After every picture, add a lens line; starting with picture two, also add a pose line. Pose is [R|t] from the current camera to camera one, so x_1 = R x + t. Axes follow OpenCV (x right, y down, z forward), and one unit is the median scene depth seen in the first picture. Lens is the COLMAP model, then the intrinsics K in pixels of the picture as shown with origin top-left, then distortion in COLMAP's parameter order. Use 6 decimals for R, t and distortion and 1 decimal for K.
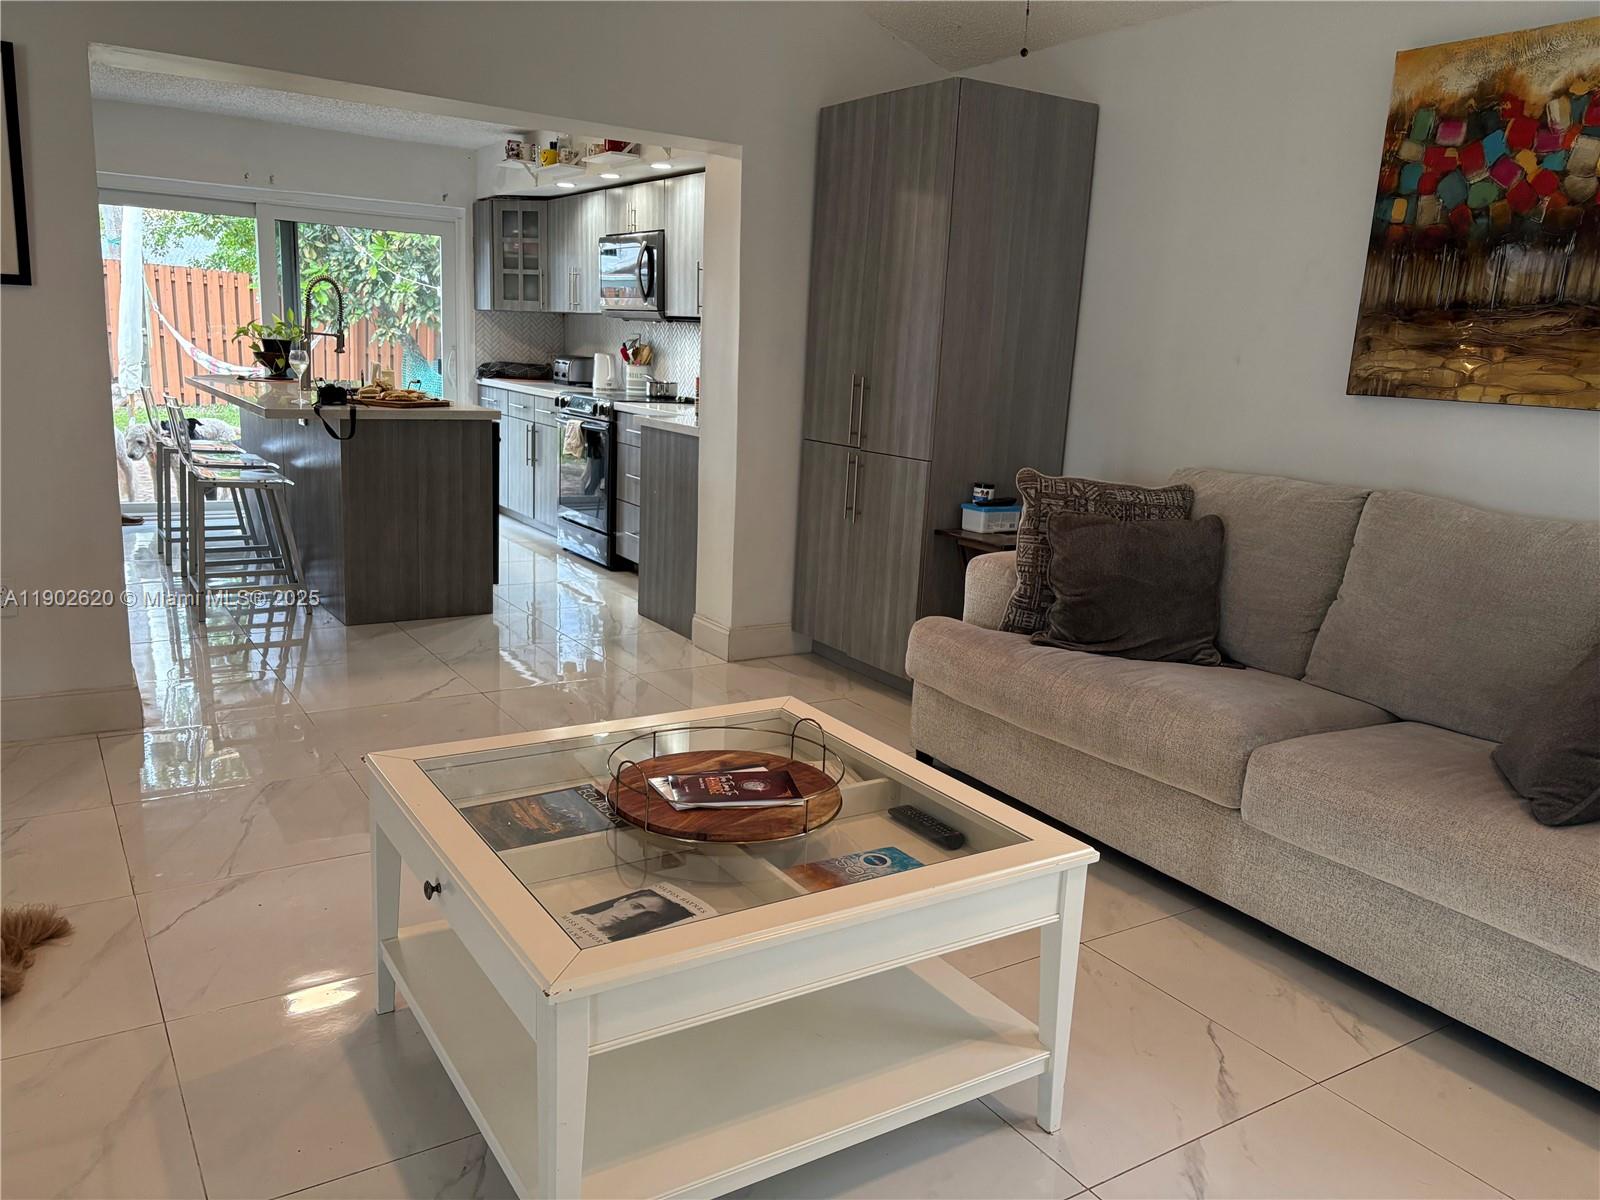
lens RADIAL K [[1205.0, 0, 800.0], [0, 1205.0, 600.0], [0, 0, 1]] dist [0.039144, -0.038099]
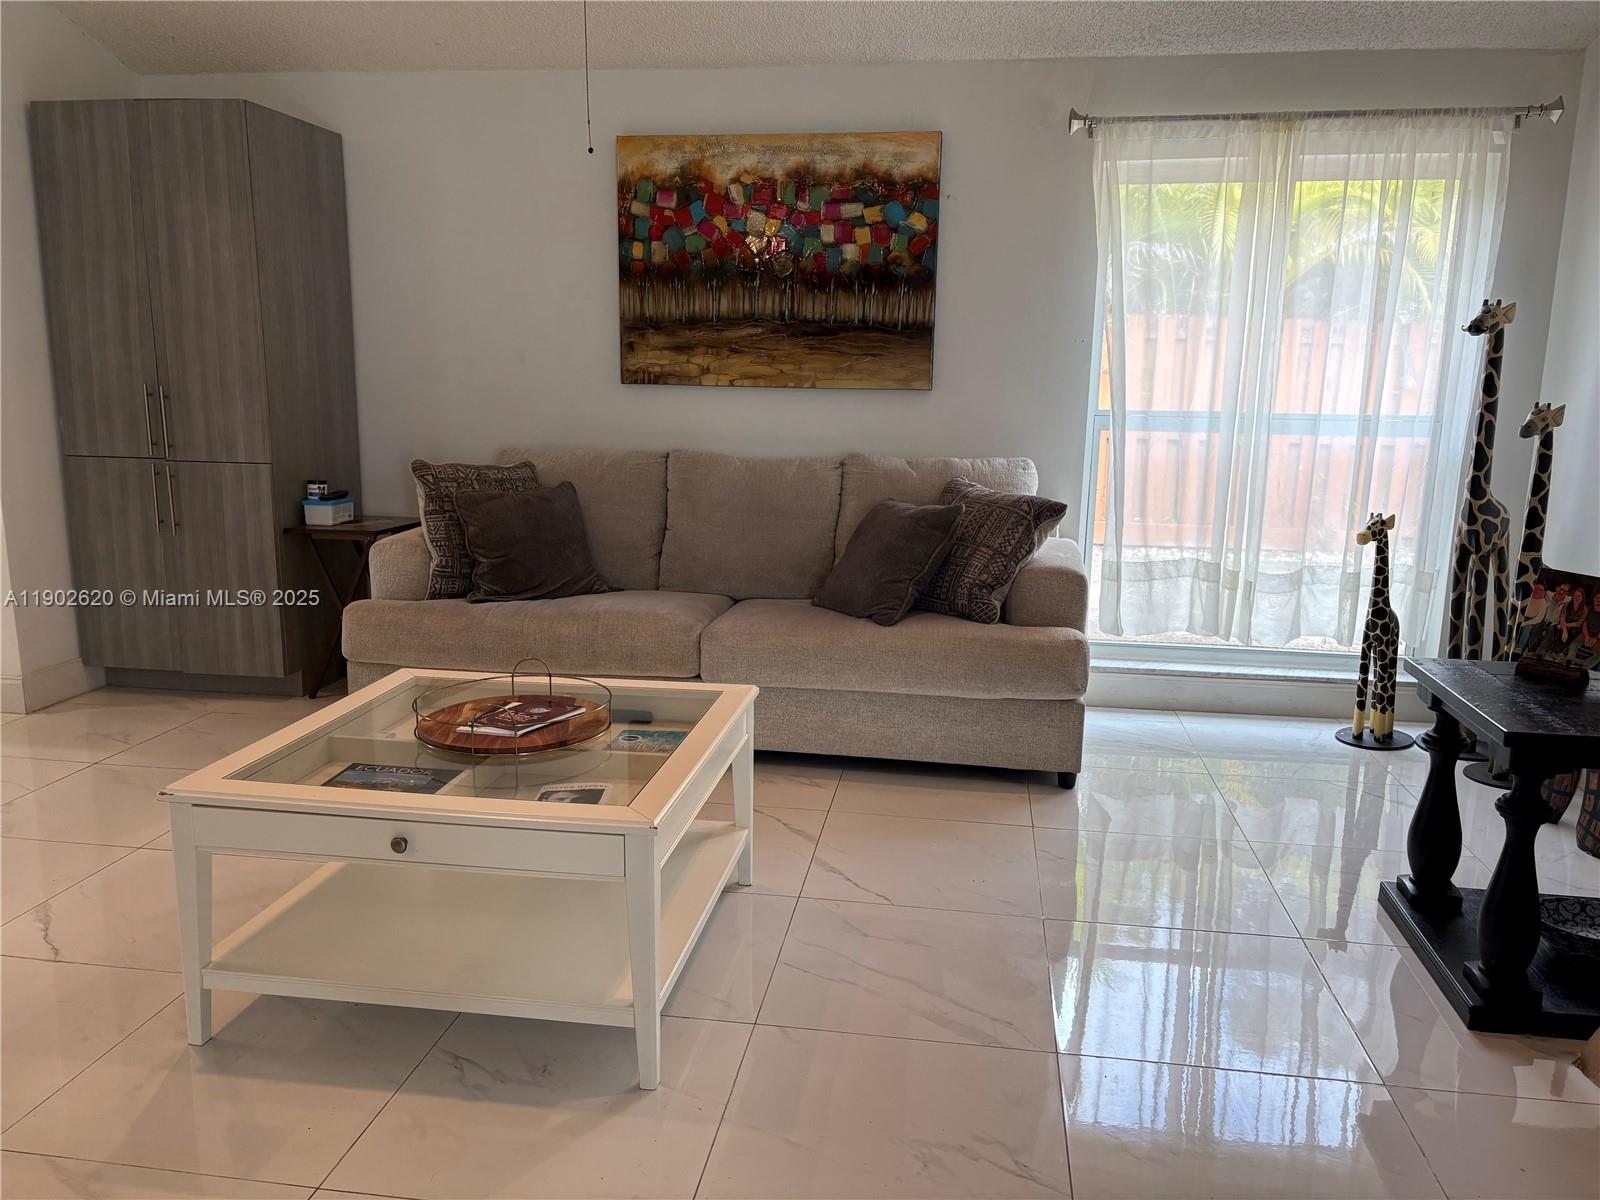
lens RADIAL K [[1169.0, 0, 804.8], [0, 1169.0, 611.2], [0, 0, 1]] dist [0.040331, -0.052857]
pose [[0.656593, -0.187361, 0.730604, -0.418424], [0.172063, 0.980322, 0.096767, -0.010873], [-0.734357, 0.062173, 0.675910, -0.025129]]
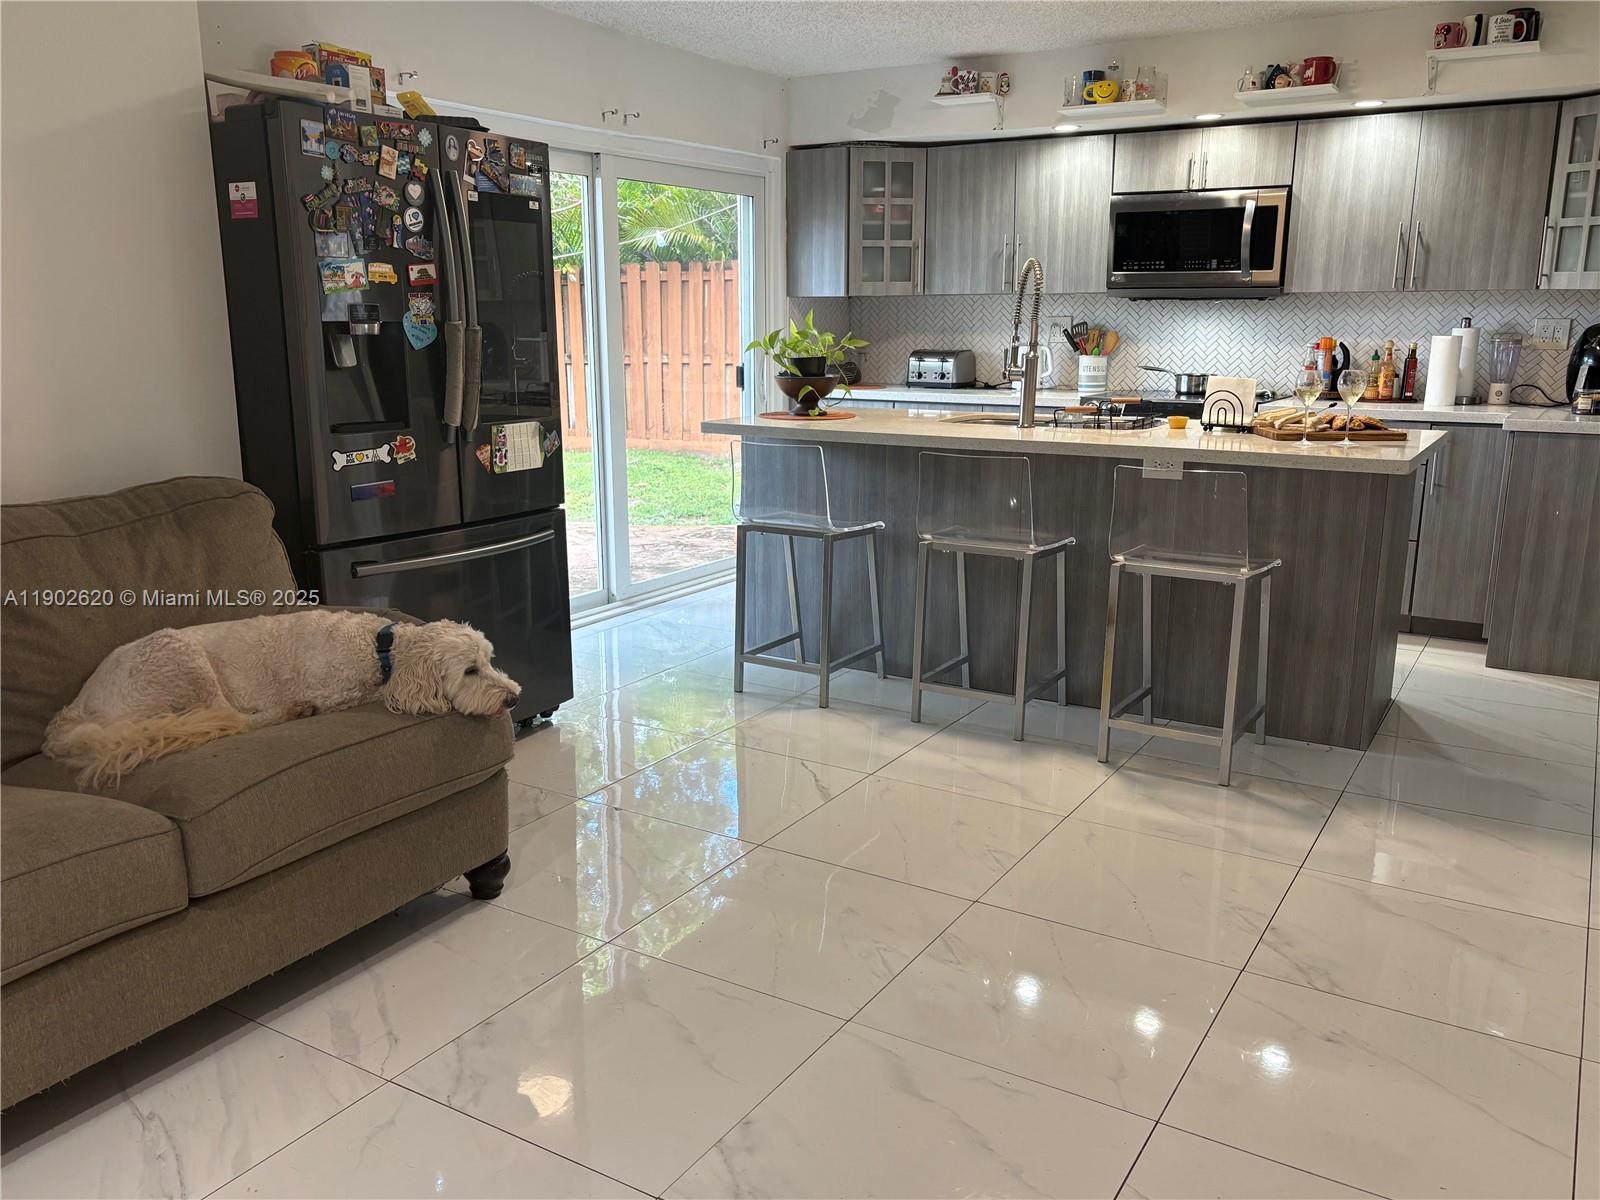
lens RADIAL K [[1277.6, 0, 800.0], [0, 1277.6, 600.0], [0, 0, 1]] dist [0.010890, -0.001279]
pose [[0.901115, -0.142782, 0.409397, -1.382749], [0.133485, 0.989719, 0.051365, -0.215493], [-0.412522, 0.008363, 0.910909, 0.647780]]
